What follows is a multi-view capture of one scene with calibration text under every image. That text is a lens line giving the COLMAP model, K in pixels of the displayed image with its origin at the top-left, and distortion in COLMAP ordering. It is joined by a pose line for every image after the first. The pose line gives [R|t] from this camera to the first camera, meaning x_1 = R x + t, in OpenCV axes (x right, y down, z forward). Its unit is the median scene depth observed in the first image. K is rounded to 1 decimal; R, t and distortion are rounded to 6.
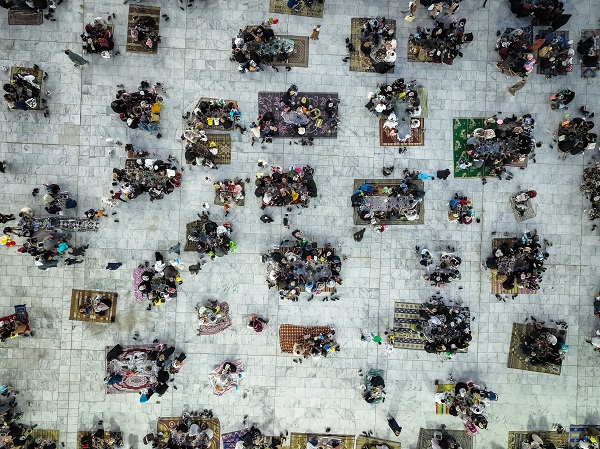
lens RADIAL K [[423.4, 0, 299.2], [0, 423.4, 230.8], [0, 0, 1]] dist [0.006072, 0.012469]
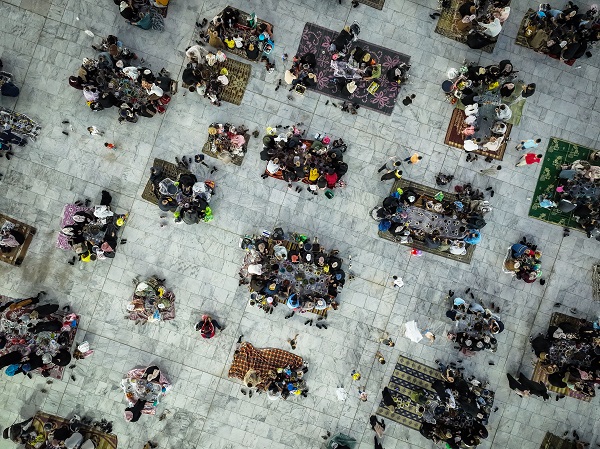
lens RADIAL K [[423.4, 0, 302.6], [0, 423.4, 220.0], [0, 0, 1]] dist [0.006072, 0.012469]
pose [[0.954297, 0.298843, -0.003155, 0.001391], [-0.298837, 0.954301, 0.002346, -0.004226], [0.003712, -0.001296, 0.999992, 0.276486]]
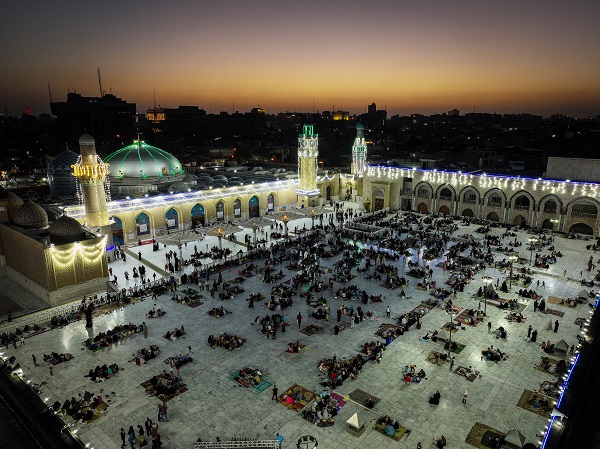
lens RADIAL K [[423.4, 0, 300.7], [0, 423.4, 224.2], [0, 0, 1]] dist [0.006072, 0.012469]
pose [[0.612159, -0.199448, 0.765168, -1.982915], [0.790727, 0.150276, -0.593437, 1.278507], [0.003373, 0.968317, 0.249702, -0.021800]]
